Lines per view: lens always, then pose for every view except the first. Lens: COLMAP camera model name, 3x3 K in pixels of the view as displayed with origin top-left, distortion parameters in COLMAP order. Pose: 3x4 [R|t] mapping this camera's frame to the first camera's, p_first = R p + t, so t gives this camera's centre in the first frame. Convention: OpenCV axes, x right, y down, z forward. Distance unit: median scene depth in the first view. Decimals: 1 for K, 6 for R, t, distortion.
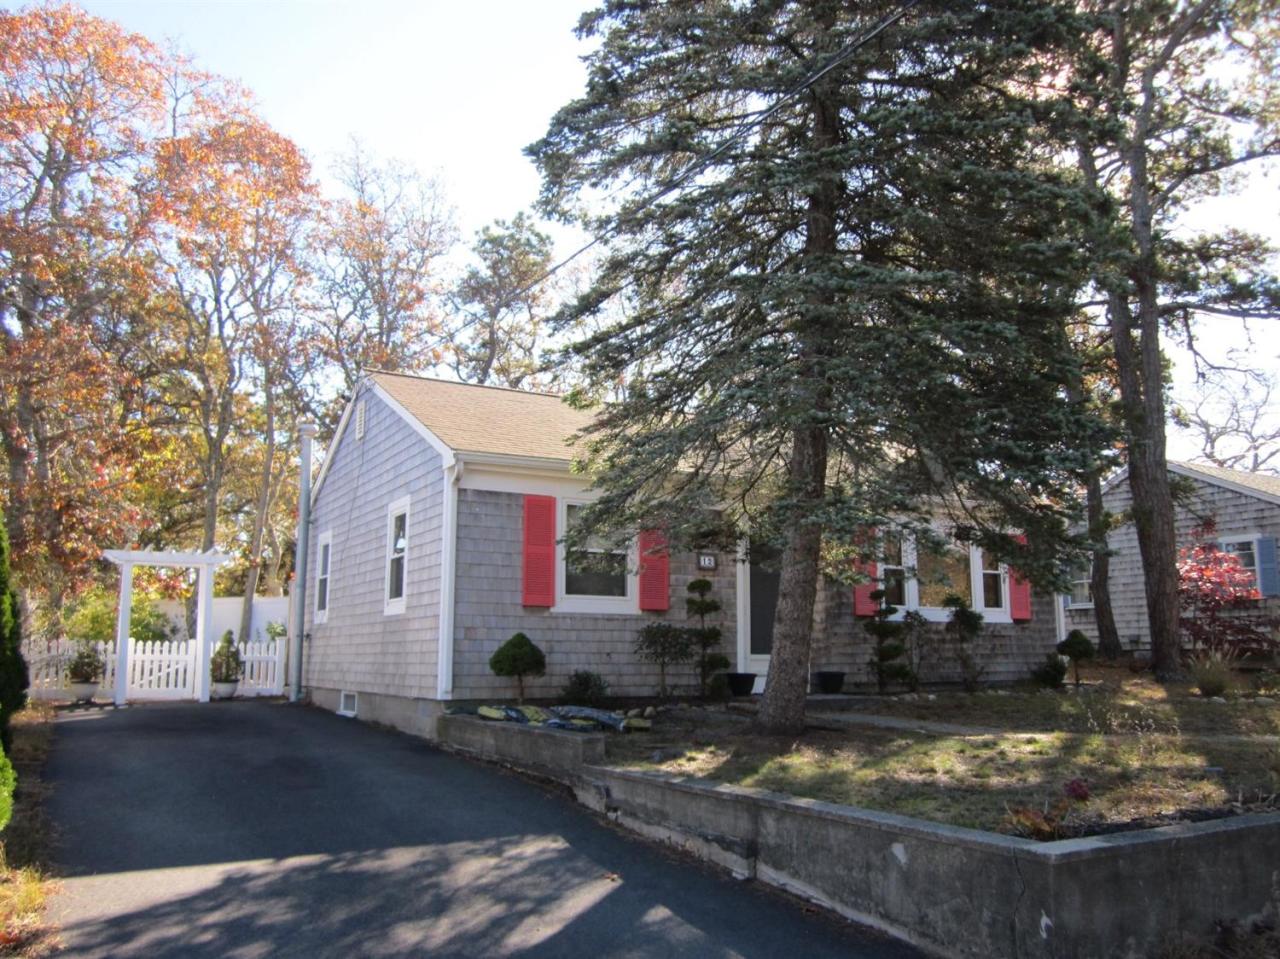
lens RADIAL K [[1070.3, 0, 638.7], [0, 1070.3, 482.5], [0, 0, 1]] dist [-0.016564, -0.018207]
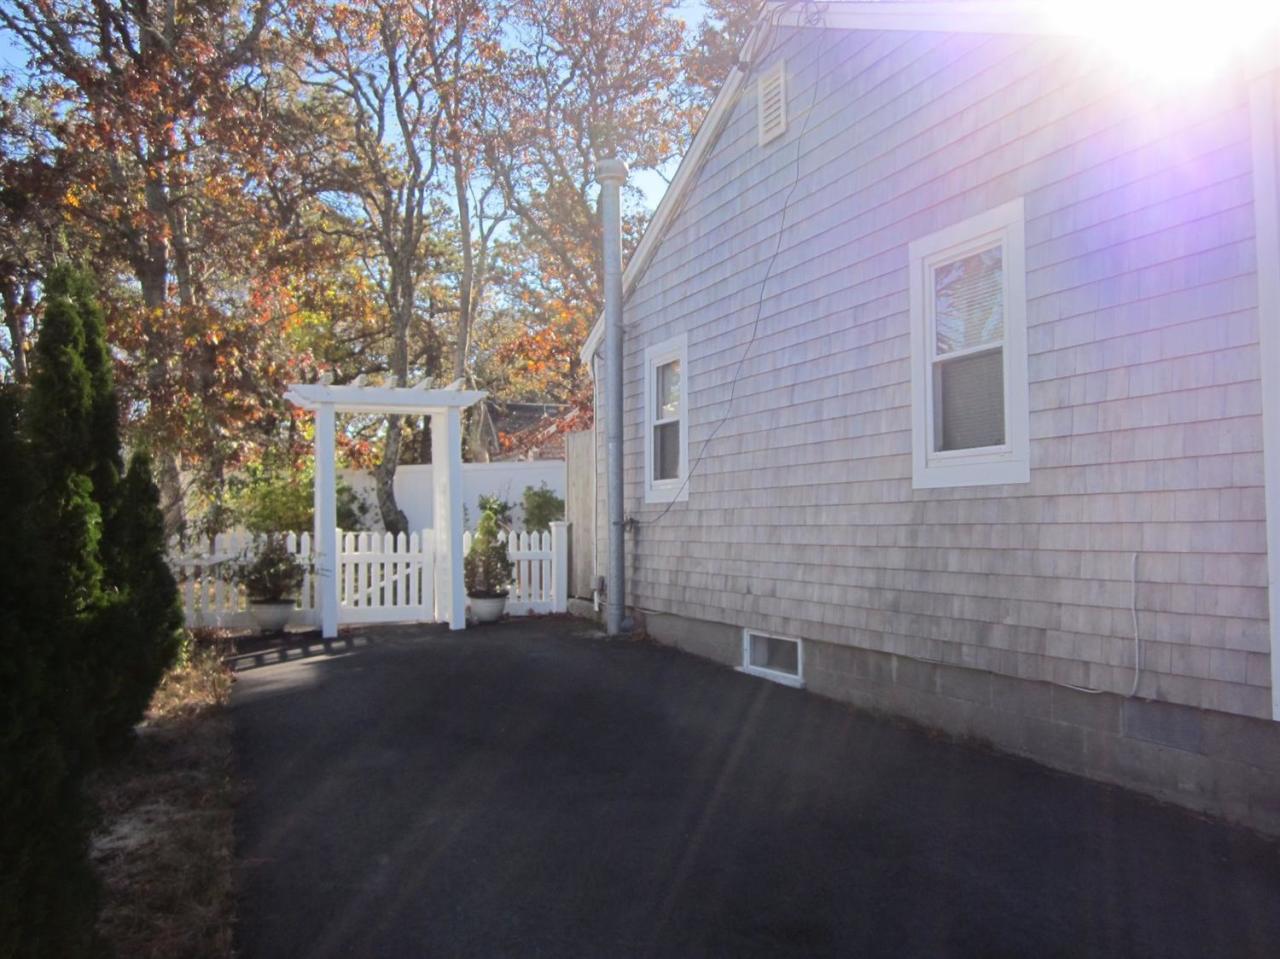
lens RADIAL K [[1070.3, 0, 641.3], [0, 1070.3, 477.7], [0, 0, 1]] dist [-0.016564, -0.018207]
pose [[0.993540, -0.008052, -0.113195, -0.231485], [0.021172, 0.993118, 0.115185, 0.050479], [0.111488, -0.116838, 0.986873, 0.412898]]
